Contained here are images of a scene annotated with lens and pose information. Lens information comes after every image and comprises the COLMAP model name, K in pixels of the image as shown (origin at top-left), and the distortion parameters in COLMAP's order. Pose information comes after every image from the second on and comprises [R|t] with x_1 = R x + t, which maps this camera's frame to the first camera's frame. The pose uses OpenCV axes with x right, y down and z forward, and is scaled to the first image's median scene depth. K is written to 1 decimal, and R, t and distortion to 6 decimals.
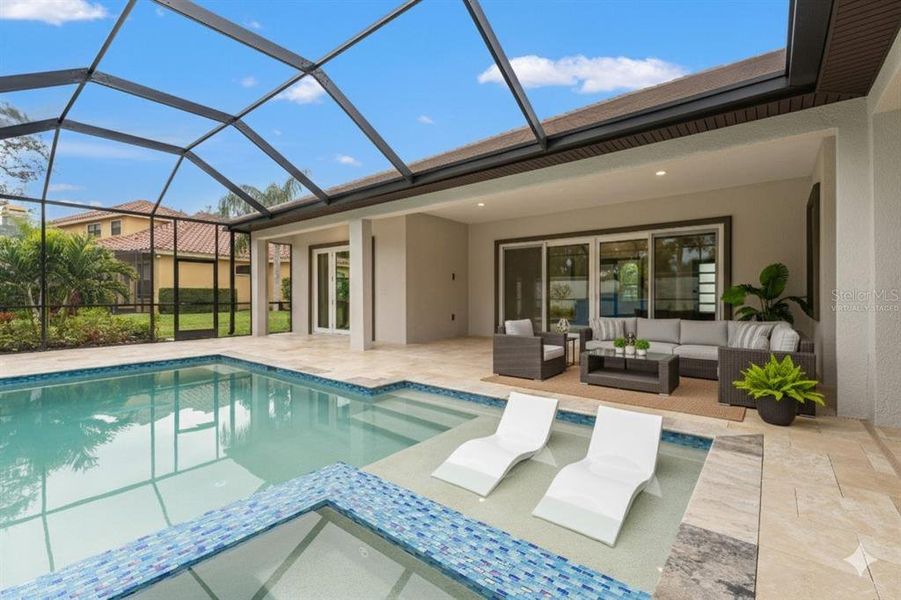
lens RADIAL K [[396.0, 0, 450.5], [0, 396.0, 300.0], [0, 0, 1]] dist [0.000615, -0.000316]
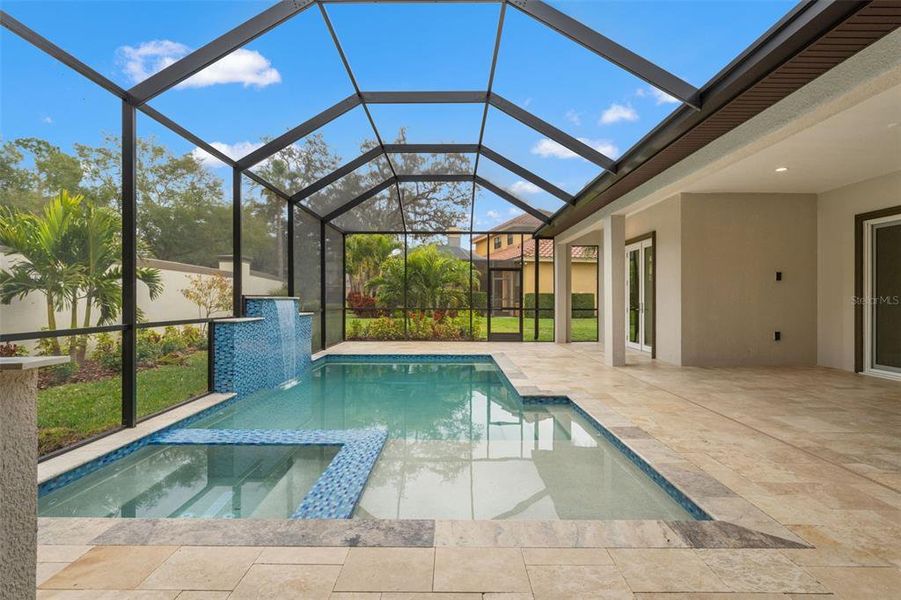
lens RADIAL K [[490.7, 0, 450.5], [0, 490.7, 300.0], [0, 0, 1]] dist [0.002853, 0.000402]
pose [[0.629874, 0.004875, -0.776682, 0.309683], [-0.013814, 0.999892, -0.004927, -0.006653], [0.776574, 0.013833, 0.629874, 0.032853]]
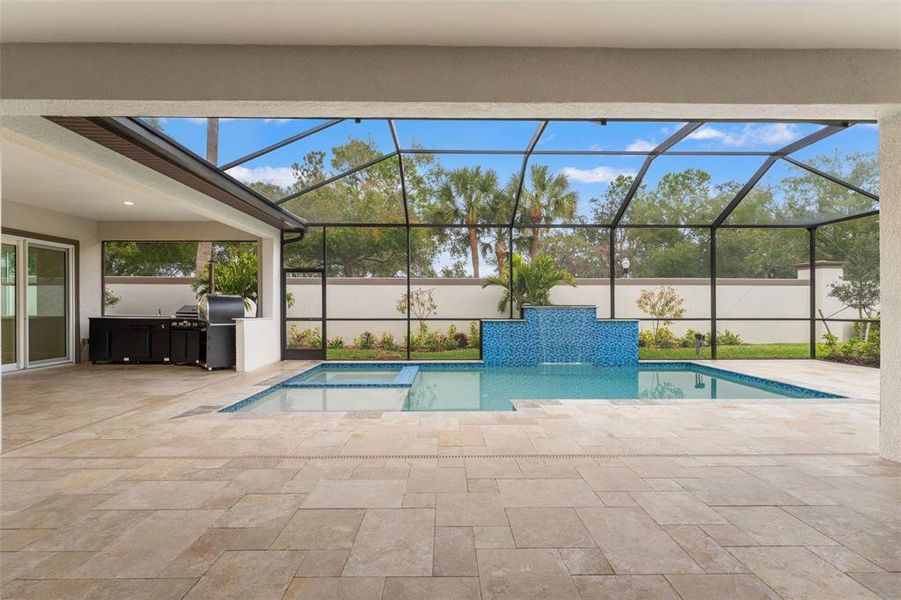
lens RADIAL K [[396.0, 0, 450.5], [0, 396.0, 300.0], [0, 0, 1]] dist [0.000615, -0.000316]
pose [[-0.760647, -0.008858, -0.649105, 0.285122], [-0.007042, 0.999961, -0.005393, -0.018492], [0.649127, 0.000469, -0.760680, 0.785036]]
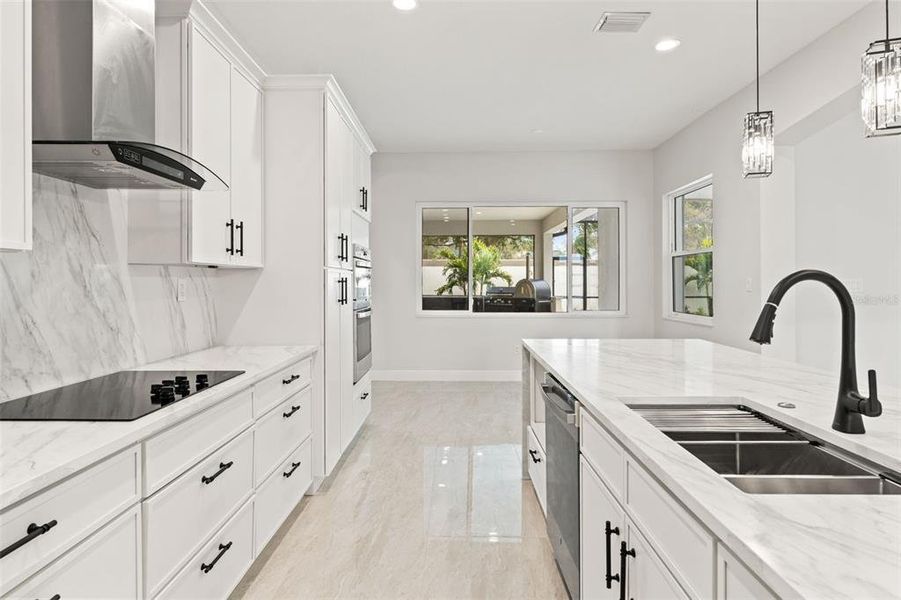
lens RADIAL K [[490.7, 0, 450.5], [0, 490.7, 300.0], [0, 0, 1]] dist [0.002853, 0.000402]
pose [[-0.776756, 0.030686, -0.629054, 1.034361], [-0.000461, 0.998784, 0.049291, -0.037568], [0.629802, 0.038577, -0.775797, 0.756900]]
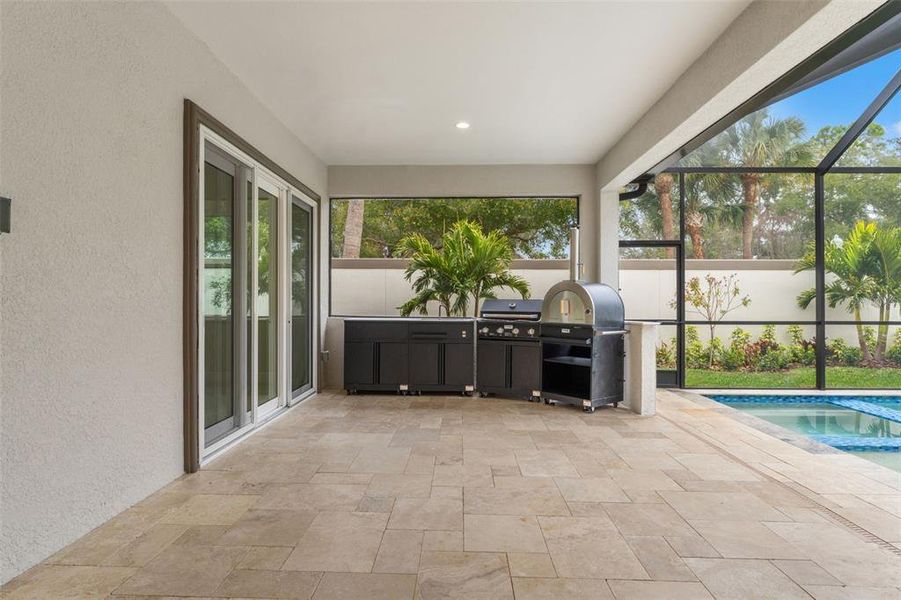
lens RADIAL K [[490.7, 0, 450.5], [0, 490.7, 300.0], [0, 0, 1]] dist [0.002853, 0.000402]
pose [[-0.781763, -0.001512, -0.623573, 0.581194], [-0.007458, 0.999948, 0.006926, -0.012332], [0.623531, 0.010065, -0.781734, 0.289805]]
